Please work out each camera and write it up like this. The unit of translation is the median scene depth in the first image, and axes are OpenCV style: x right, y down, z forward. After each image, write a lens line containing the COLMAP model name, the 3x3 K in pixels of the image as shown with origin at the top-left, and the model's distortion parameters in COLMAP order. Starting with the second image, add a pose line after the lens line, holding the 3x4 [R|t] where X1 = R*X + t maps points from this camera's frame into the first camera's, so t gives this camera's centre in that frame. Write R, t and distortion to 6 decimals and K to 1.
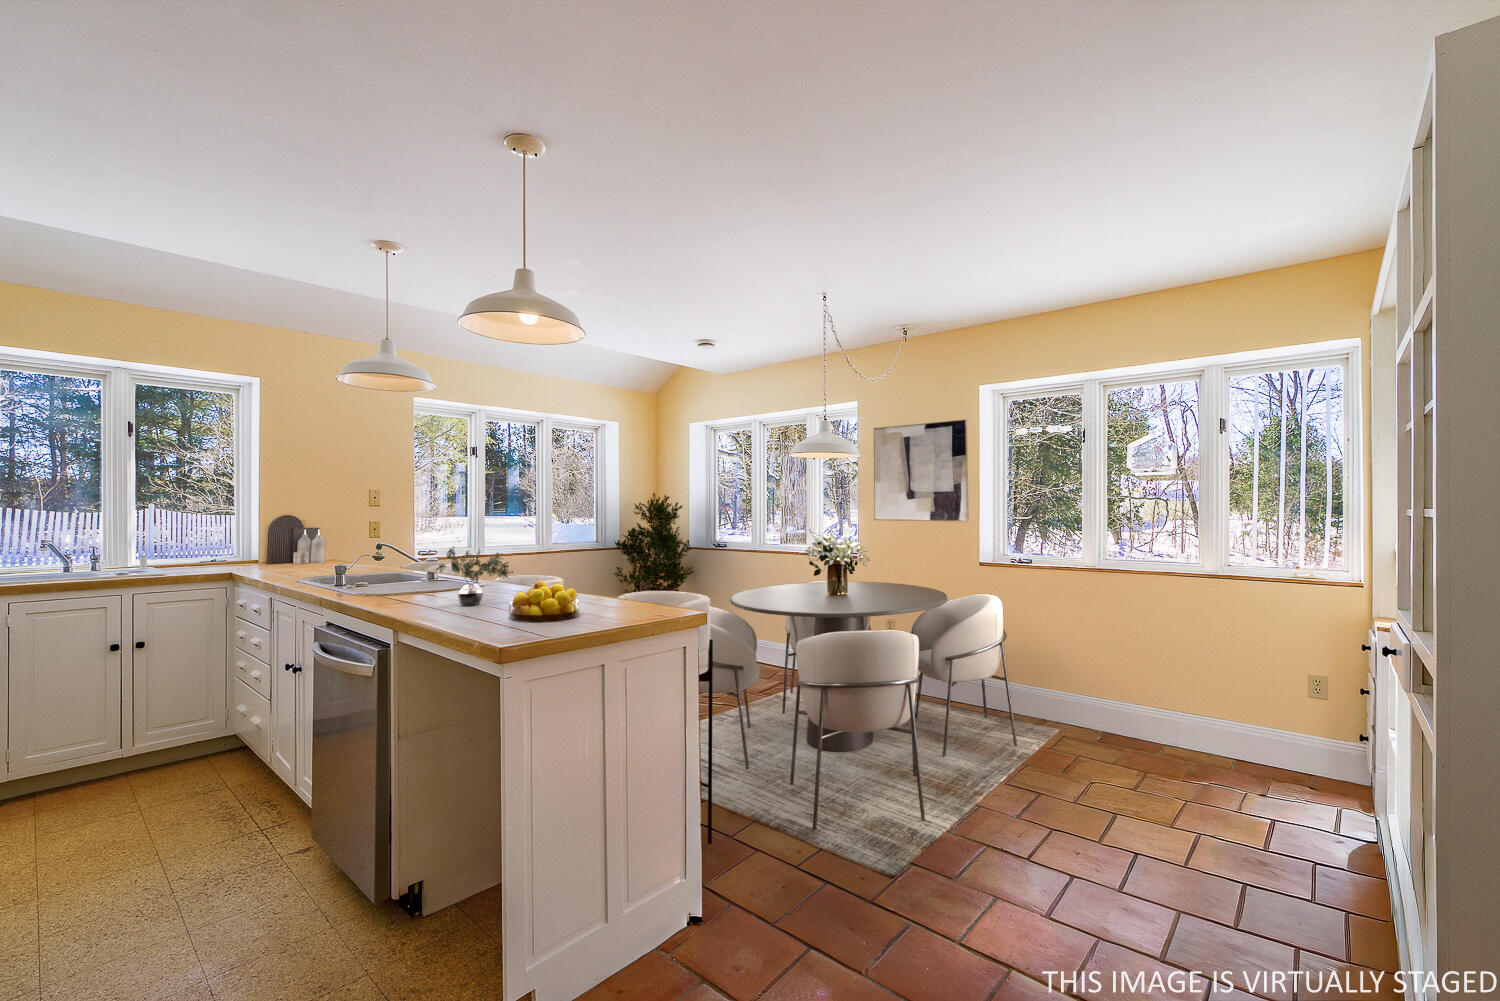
lens RADIAL K [[649.3, 0, 739.1], [0, 649.3, 508.8], [0, 0, 1]] dist [-0.016052, 0.005462]
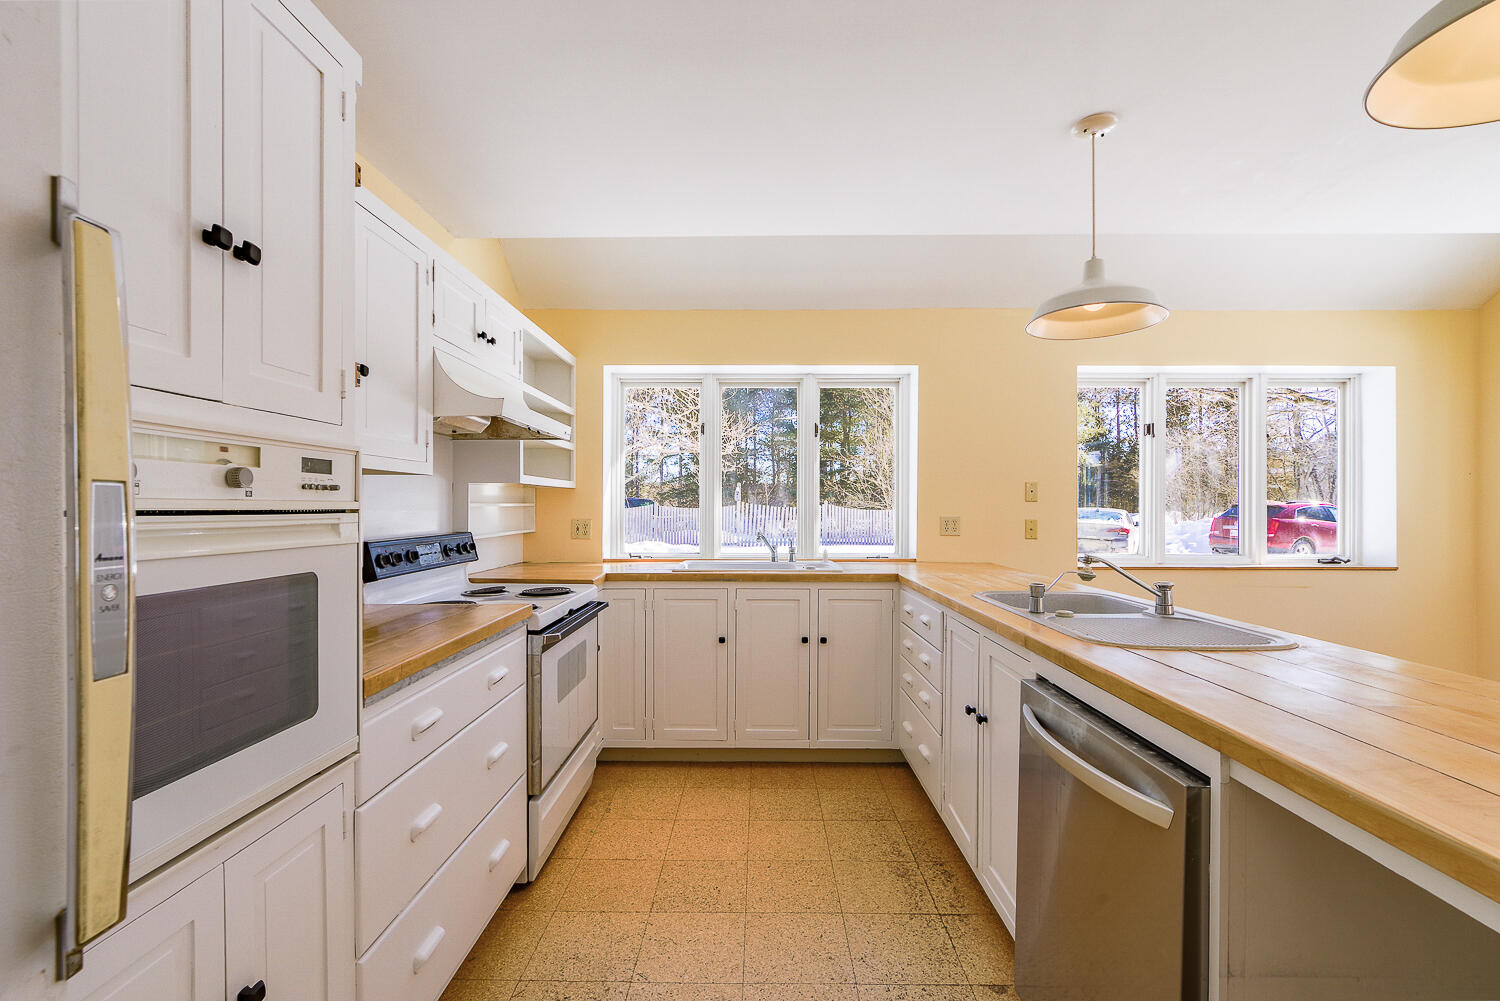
lens RADIAL K [[649.3, 0, 739.1], [0, 649.3, 508.8], [0, 0, 1]] dist [-0.016052, 0.005462]
pose [[0.643396, 0.006828, -0.765503, -0.223588], [-0.002277, 0.999973, 0.007005, -0.000100], [0.765530, -0.002764, 0.643394, 0.228641]]
